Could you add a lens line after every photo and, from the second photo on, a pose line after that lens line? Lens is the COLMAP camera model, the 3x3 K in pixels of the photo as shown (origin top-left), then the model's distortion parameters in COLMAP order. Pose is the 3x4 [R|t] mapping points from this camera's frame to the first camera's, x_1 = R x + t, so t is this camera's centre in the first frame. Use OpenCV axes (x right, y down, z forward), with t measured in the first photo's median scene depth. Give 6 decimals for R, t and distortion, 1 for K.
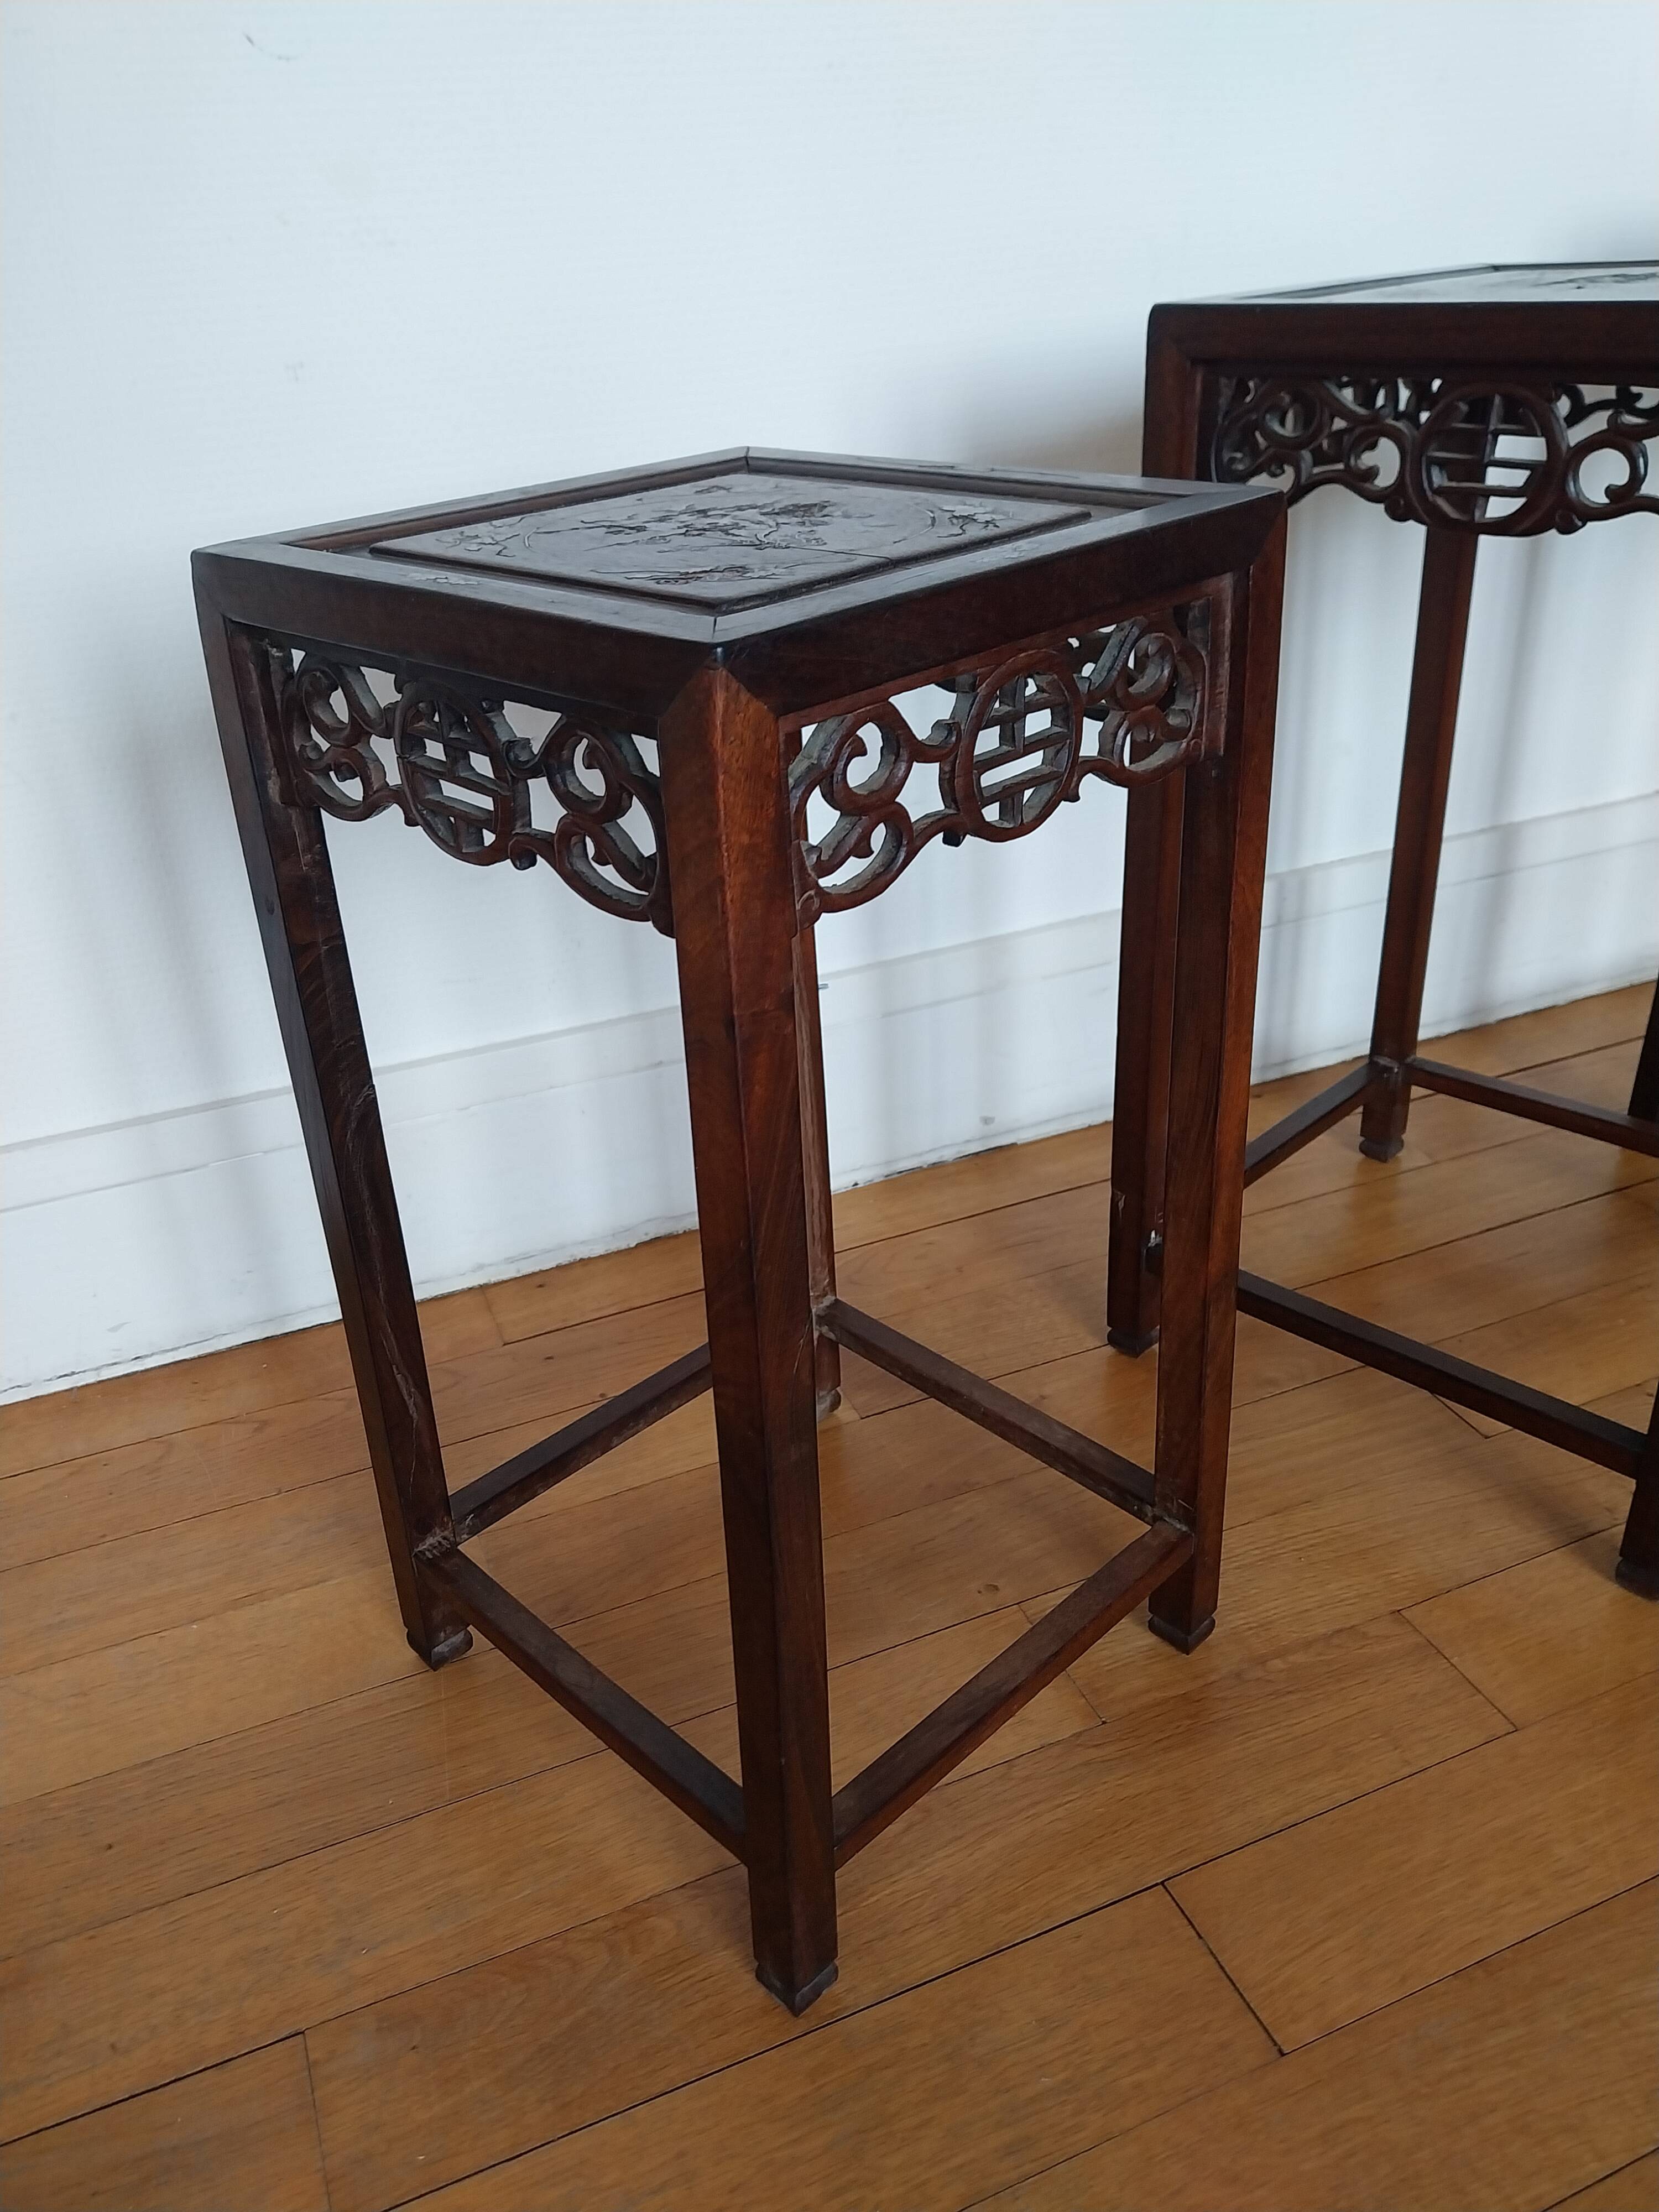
lens RADIAL K [[1688.6, 0, 815.2], [0, 1688.6, 1092.3], [0, 0, 1]] dist [0.015996, -0.018333]
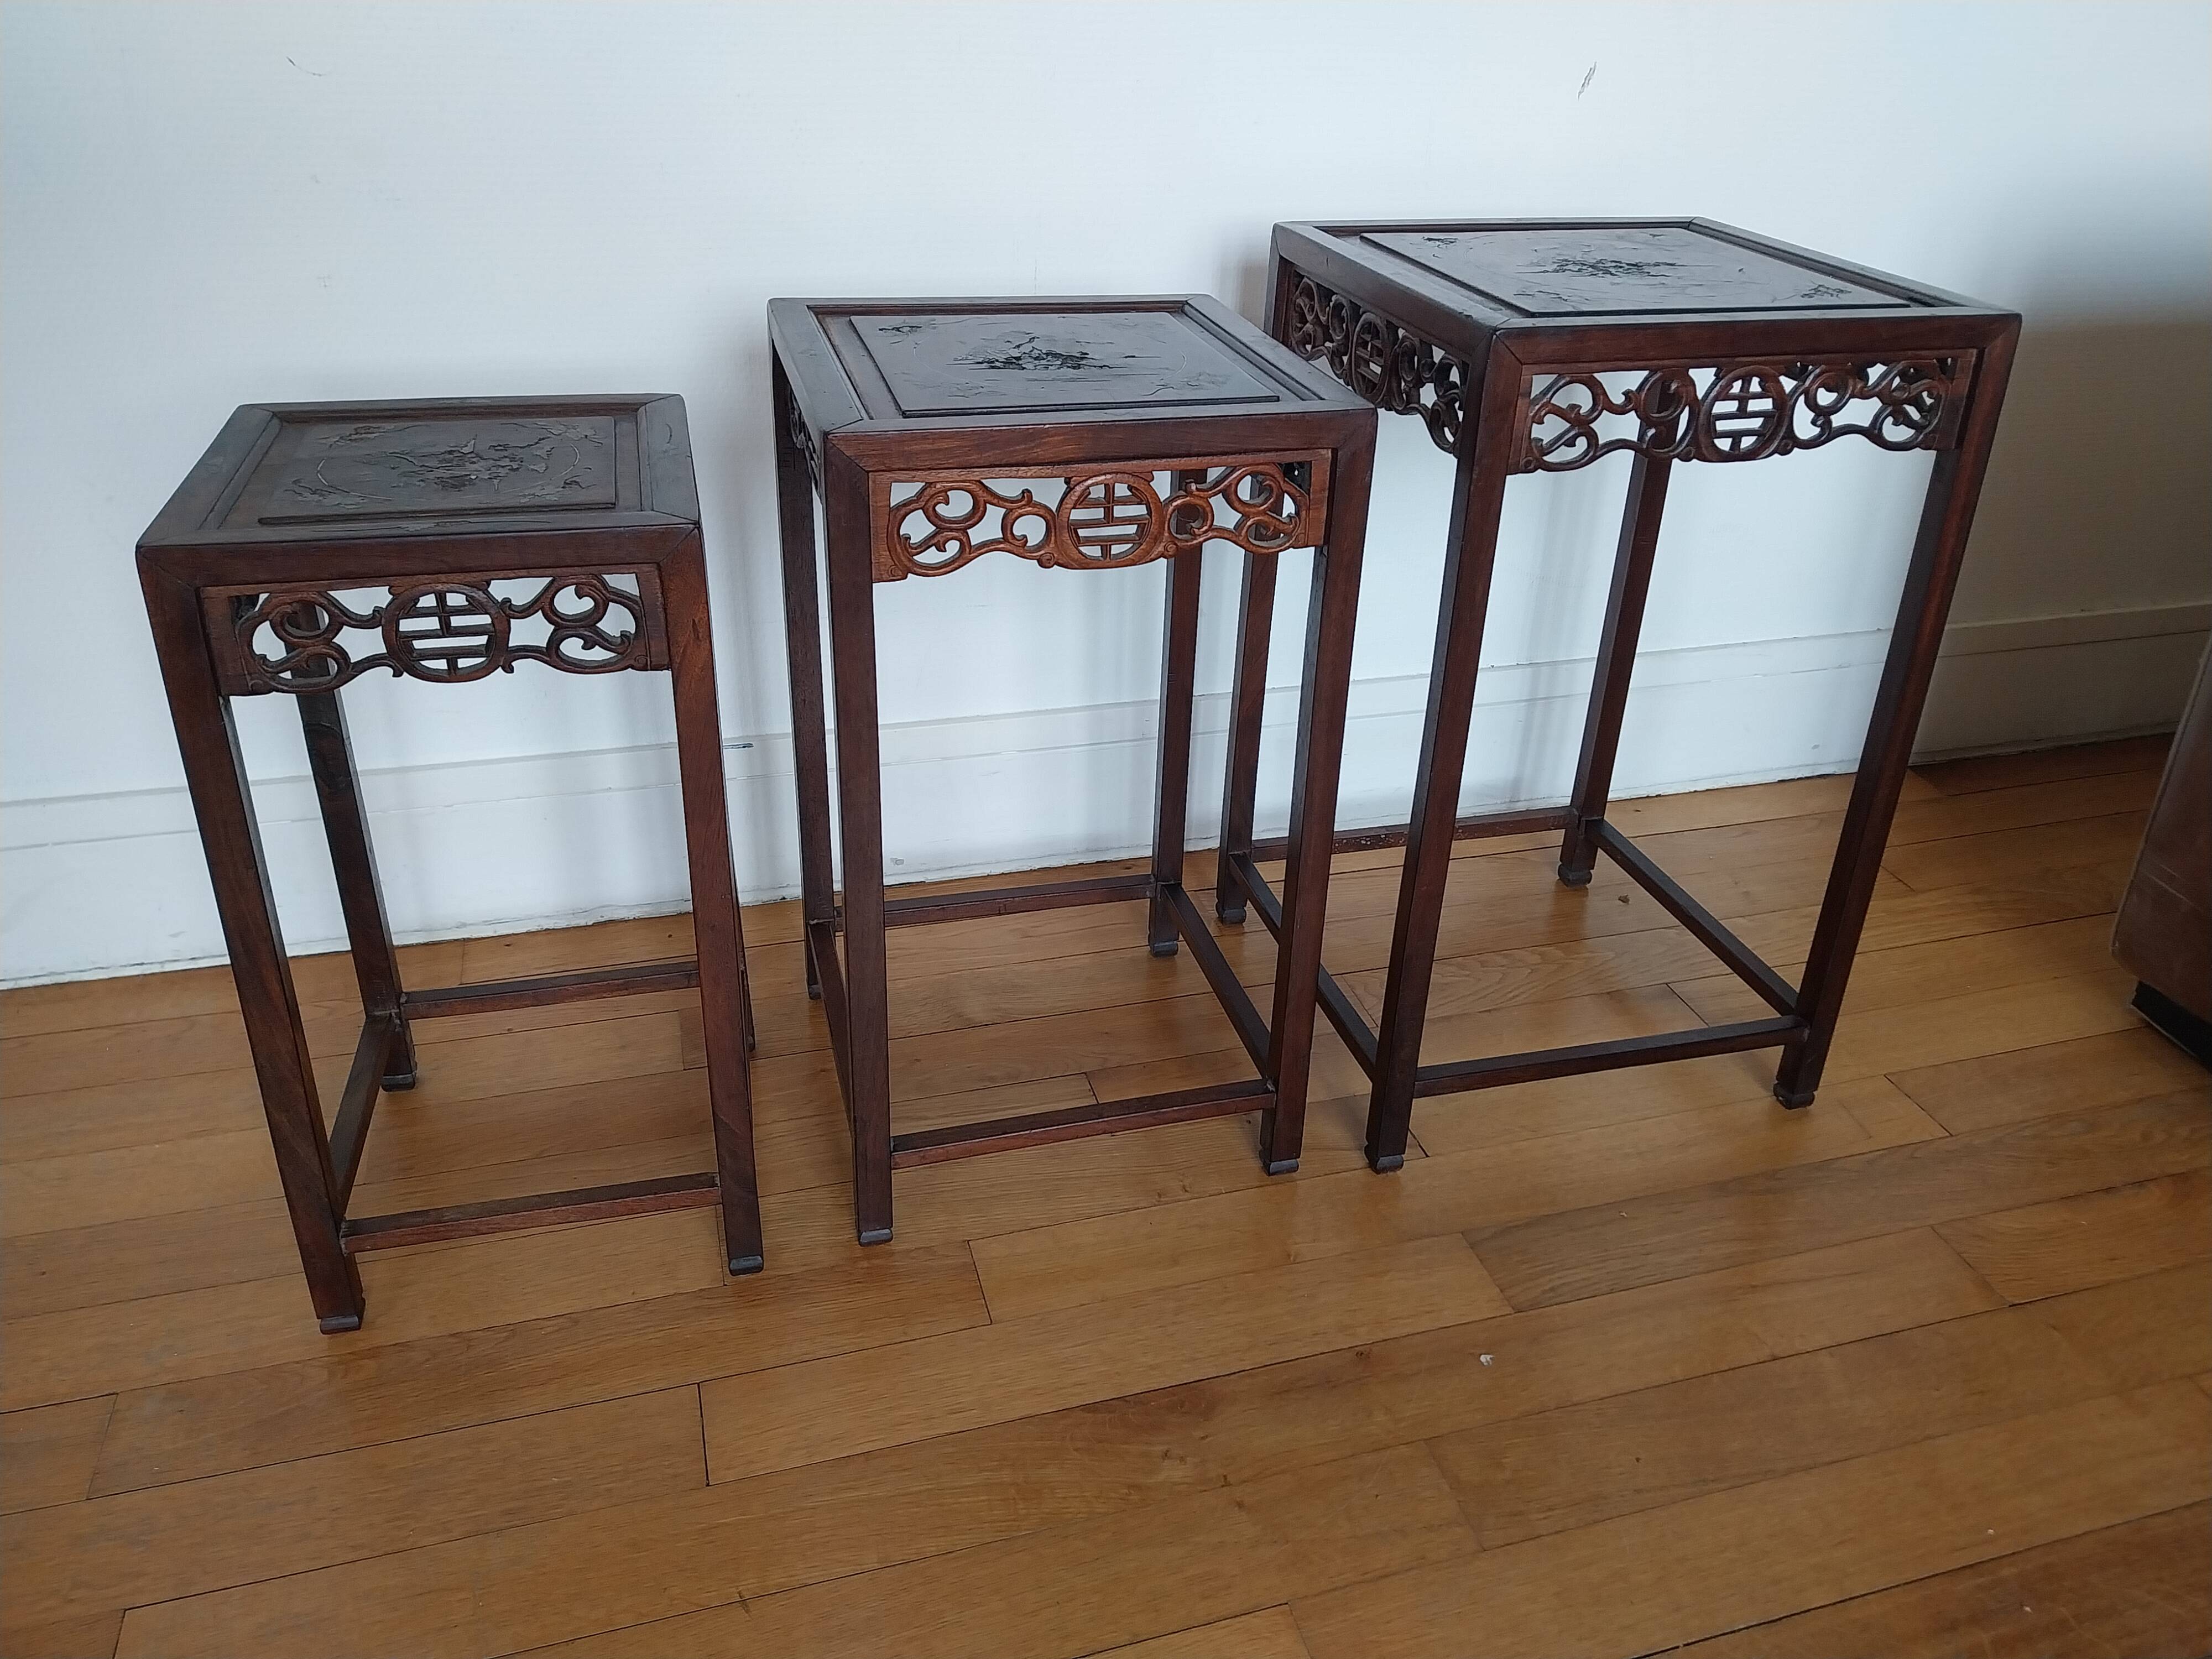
lens RADIAL K [[1688.6, 0, 1143.0], [0, 1688.6, 827.5], [0, 0, 1]] dist [0.015996, -0.018333]
pose [[0.991329, 0.123476, -0.044943, 0.520921], [-0.122792, 0.992275, 0.017701, -0.083774], [0.046781, -0.012029, 0.998833, -0.410511]]
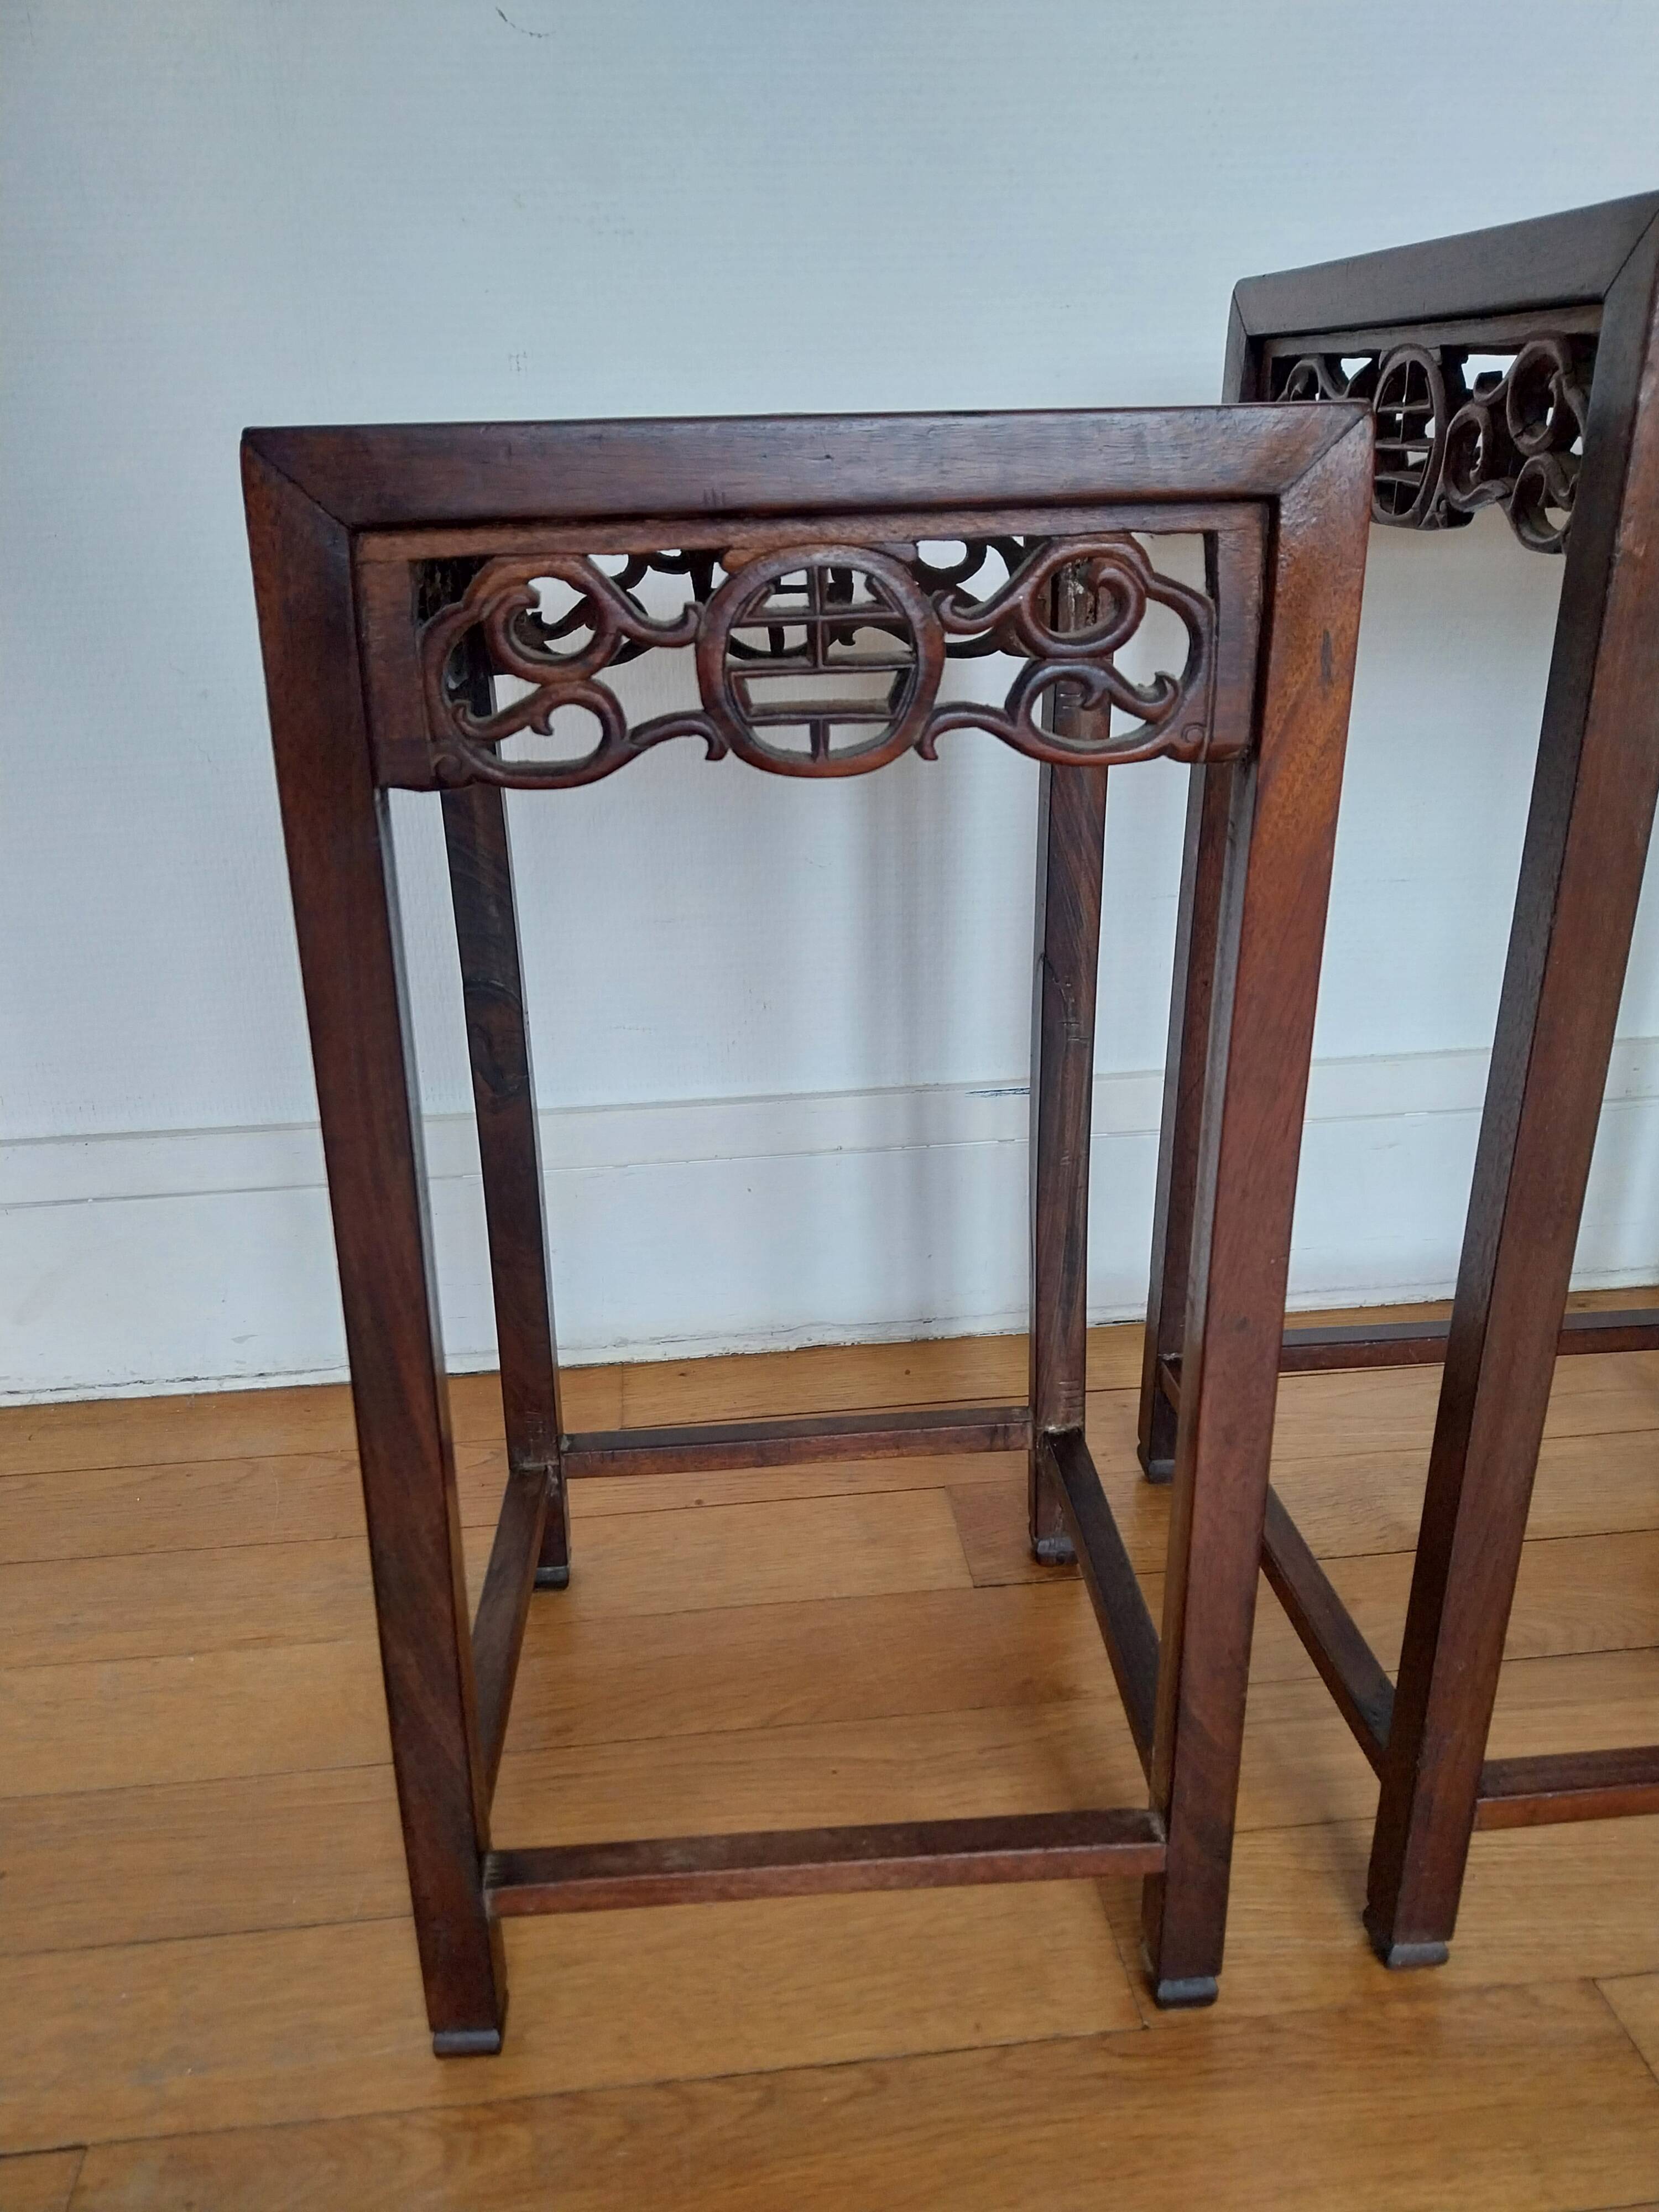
lens RADIAL K [[1688.6, 0, 815.2], [0, 1688.6, 1092.3], [0, 0, 1]] dist [0.015996, -0.018333]
pose [[0.959616, 0.126476, -0.251279, 0.160244], [-0.151177, 0.985143, -0.081483, 0.038645], [0.237240, 0.116180, 0.964479, 0.168376]]
